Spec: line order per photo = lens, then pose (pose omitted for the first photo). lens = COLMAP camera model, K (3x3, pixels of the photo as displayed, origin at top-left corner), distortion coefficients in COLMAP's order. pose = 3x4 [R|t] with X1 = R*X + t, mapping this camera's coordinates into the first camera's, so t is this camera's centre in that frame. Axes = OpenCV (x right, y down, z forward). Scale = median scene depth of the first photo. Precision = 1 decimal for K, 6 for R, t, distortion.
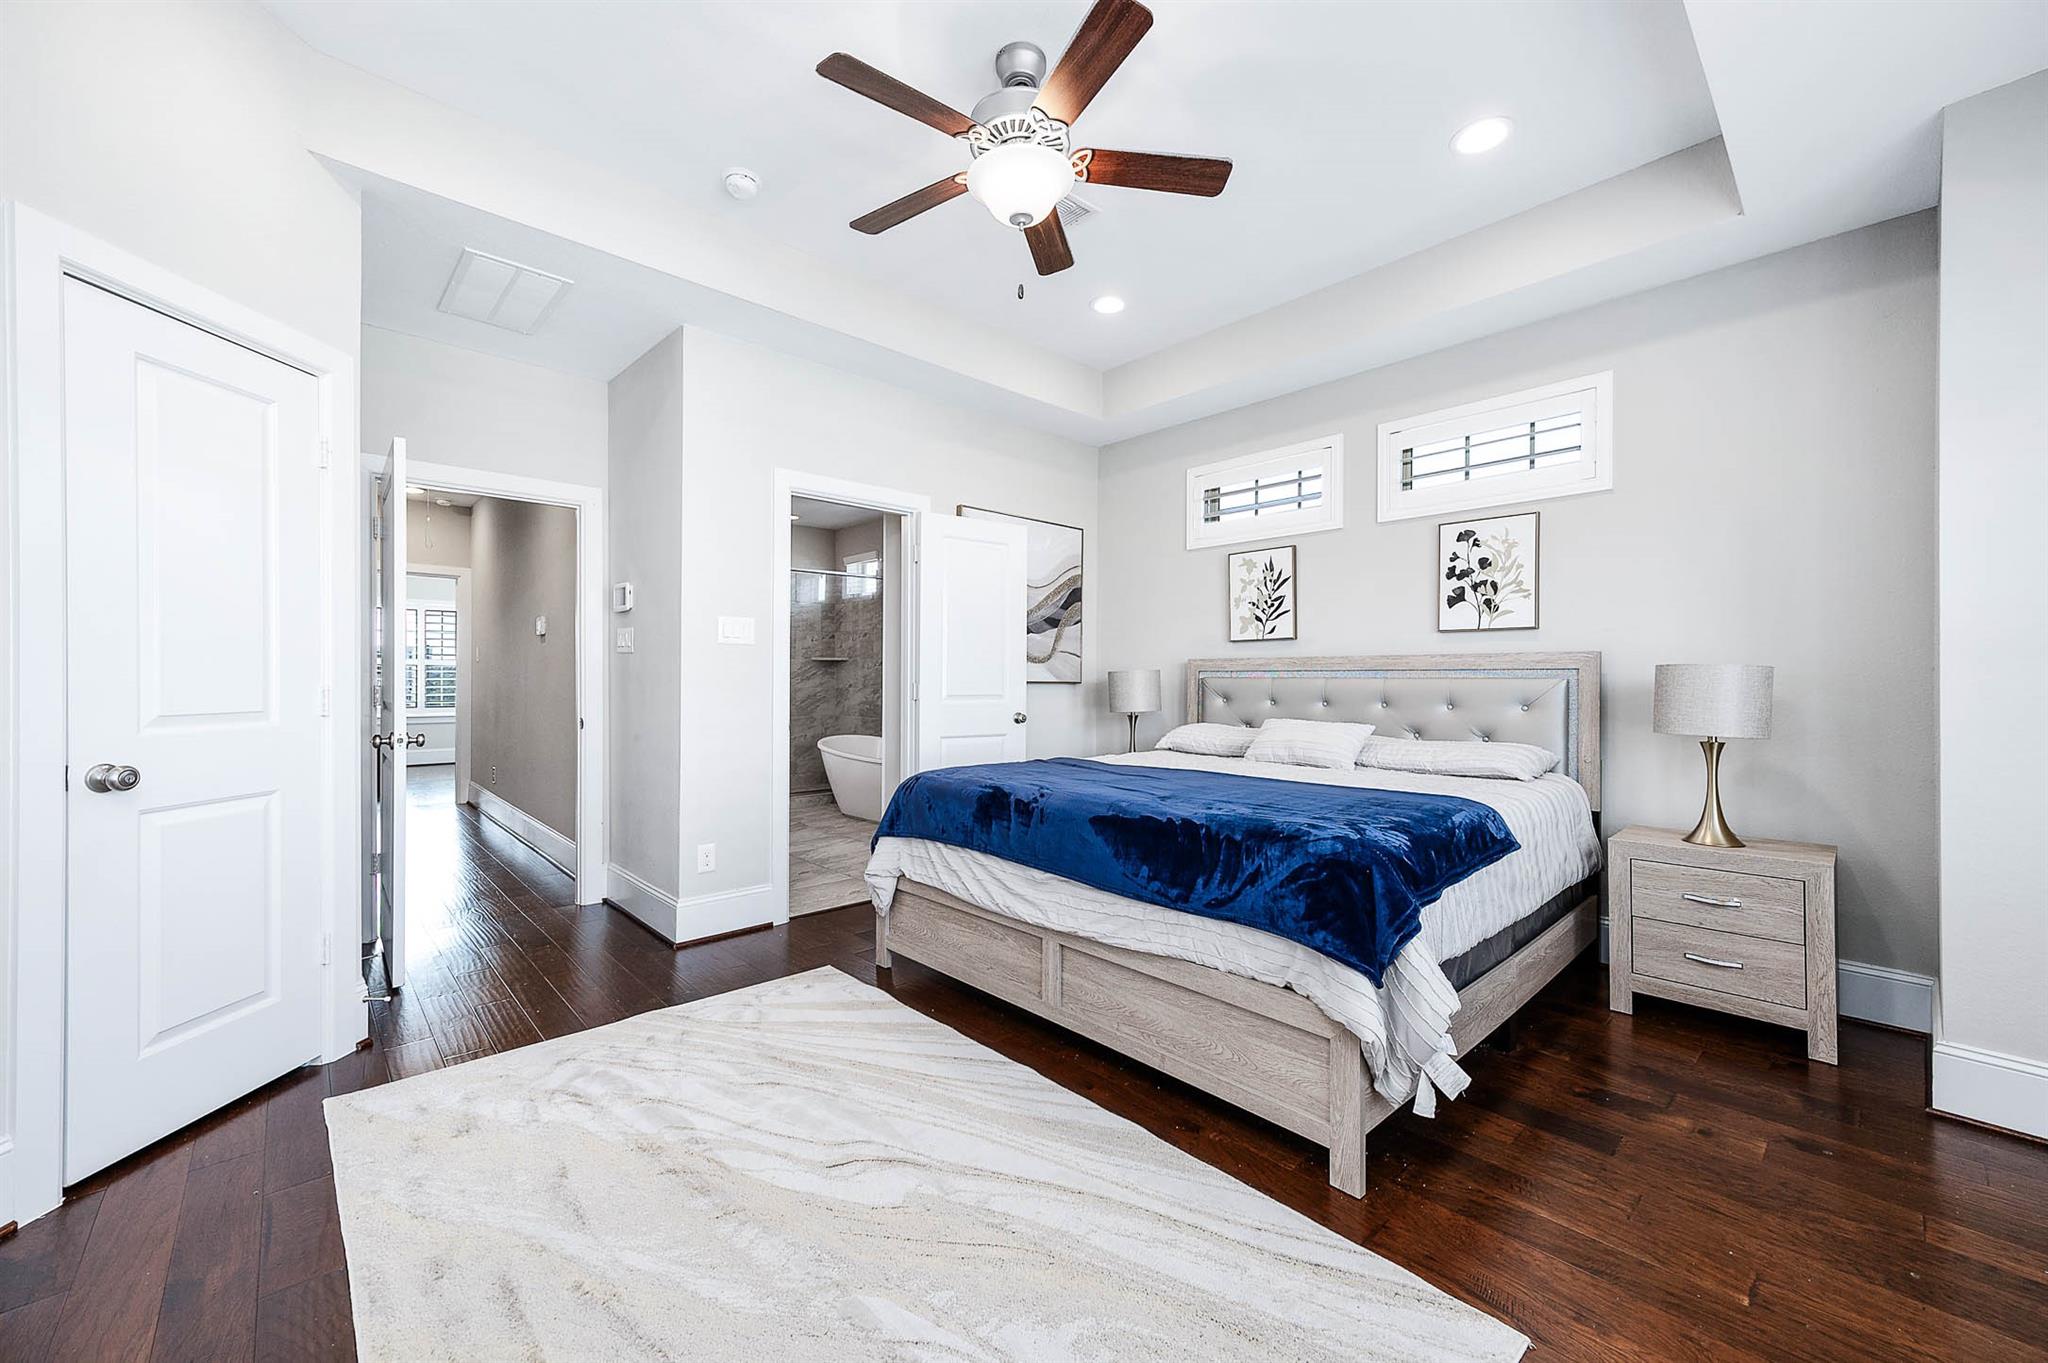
lens RADIAL K [[798.5, 0, 1029.3], [0, 798.5, 681.5], [0, 0, 1]] dist [0.002585, 0.000291]
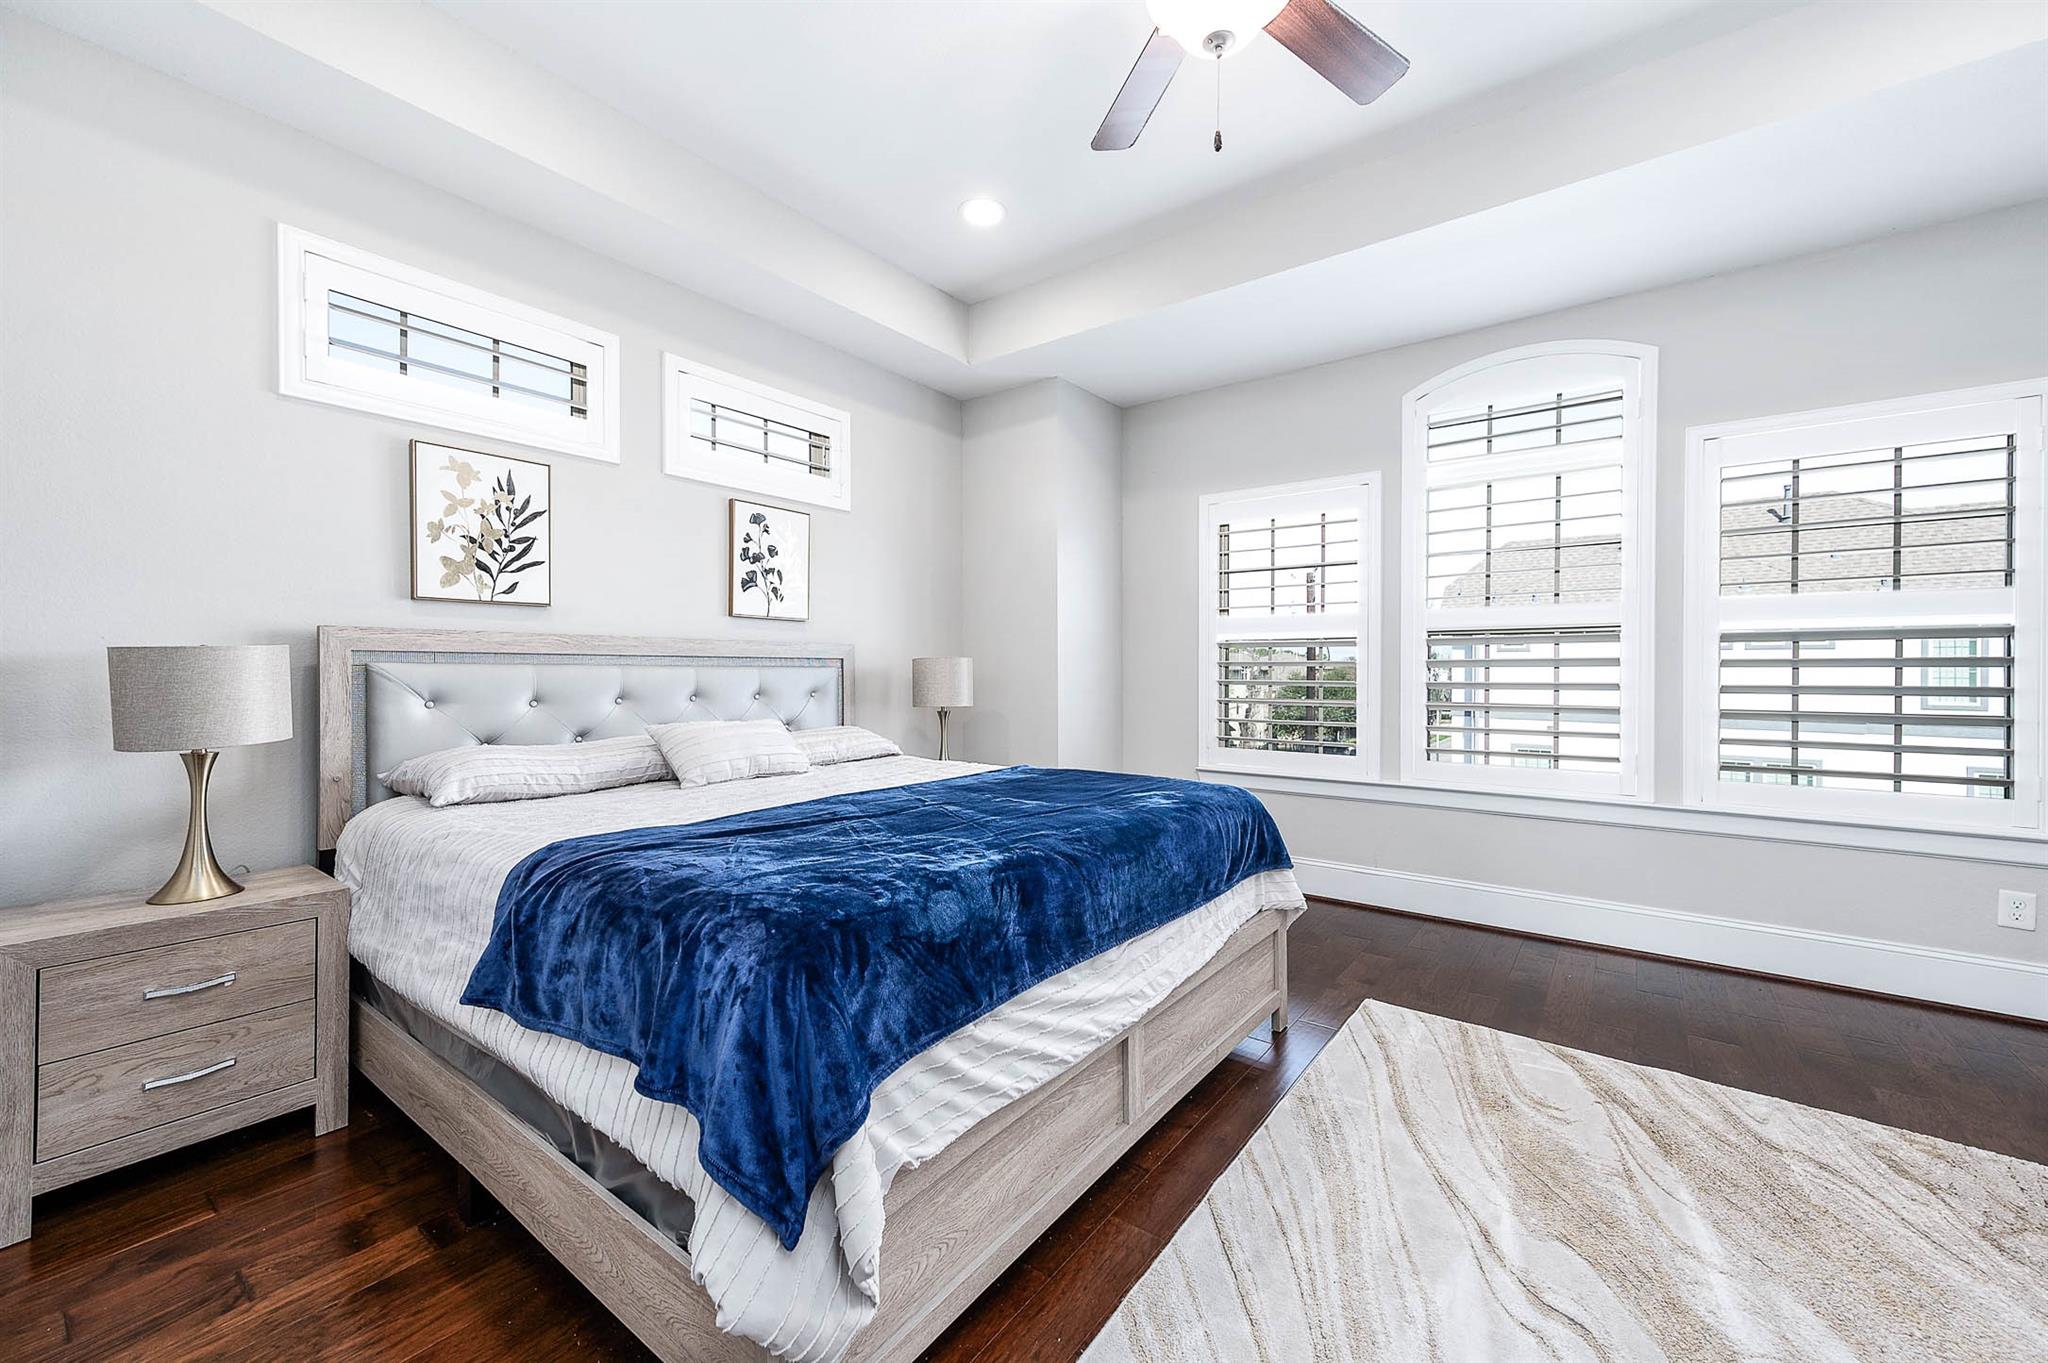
lens RADIAL K [[798.5, 0, 1031.2], [0, 798.5, 677.2], [0, 0, 1]] dist [0.002585, 0.000291]
pose [[-0.179391, -0.017132, 0.983629, -0.455774], [-0.006435, 0.999847, 0.016241, -0.008439], [-0.983757, -0.003416, -0.179474, 0.828793]]
